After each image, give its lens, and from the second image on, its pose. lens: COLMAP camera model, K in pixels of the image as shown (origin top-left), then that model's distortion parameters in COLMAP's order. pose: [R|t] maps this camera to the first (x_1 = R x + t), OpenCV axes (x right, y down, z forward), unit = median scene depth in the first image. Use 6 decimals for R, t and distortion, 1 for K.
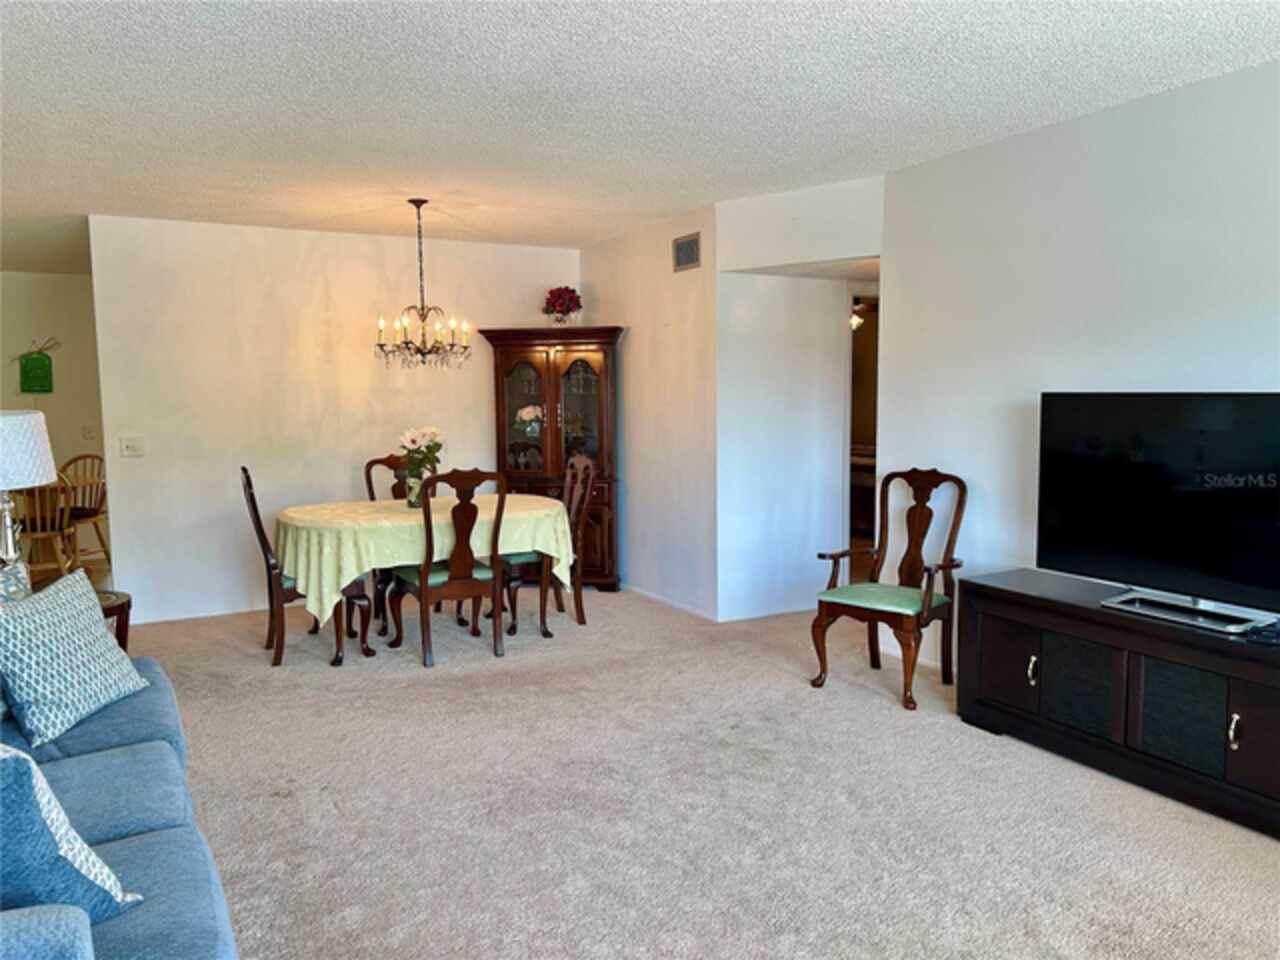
lens RADIAL K [[960.7, 0, 637.7], [0, 960.7, 485.1], [0, 0, 1]] dist [0.092494, -0.109775]
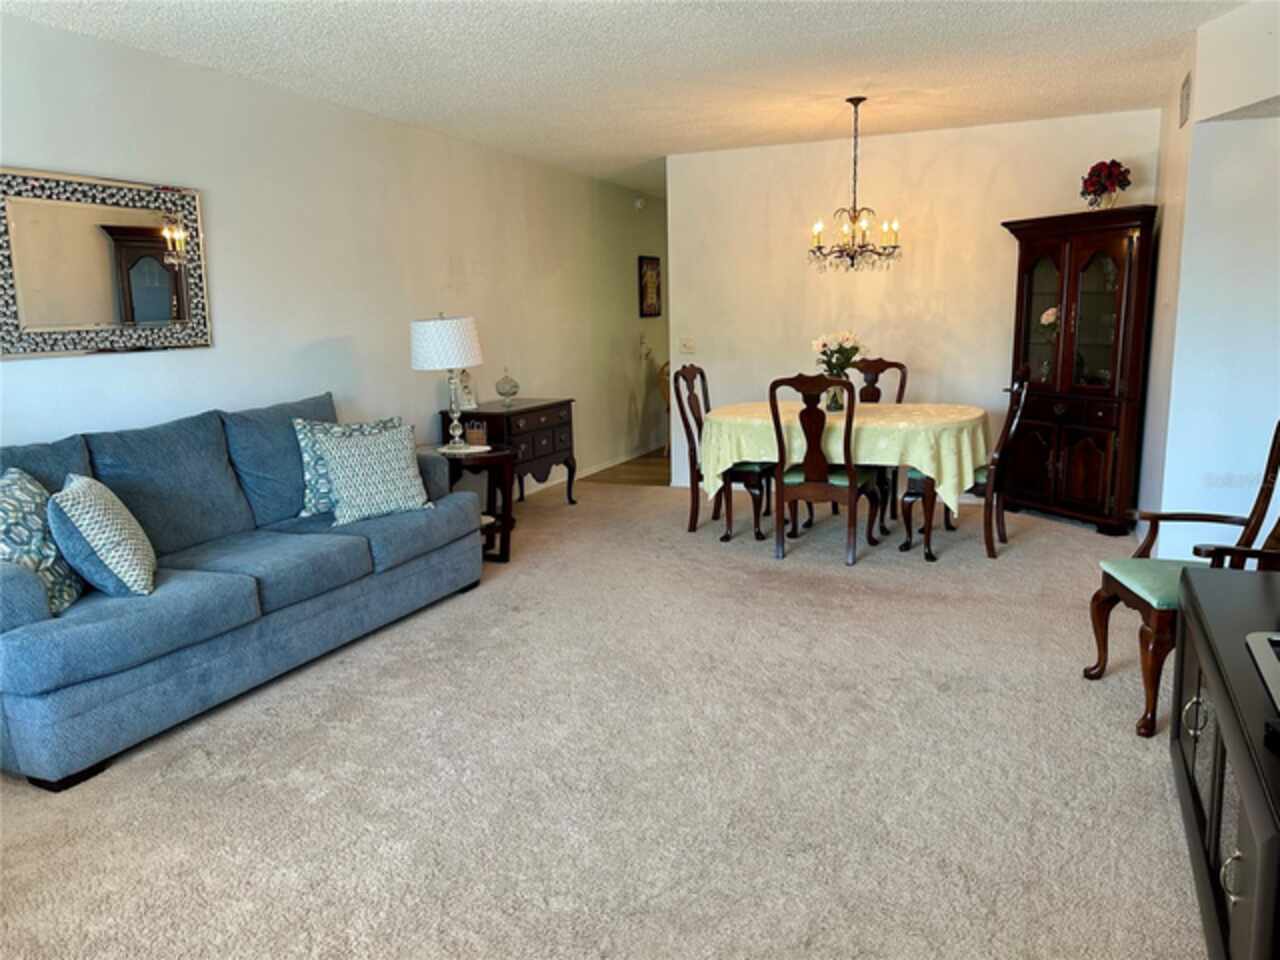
lens RADIAL K [[960.7, 0, 637.7], [0, 960.7, 485.1], [0, 0, 1]] dist [0.092494, -0.109775]
pose [[0.616511, 0.142912, -0.774268, 0.486149], [-0.061832, 0.989140, 0.133339, -0.024240], [0.784915, -0.034330, 0.618652, 0.211998]]
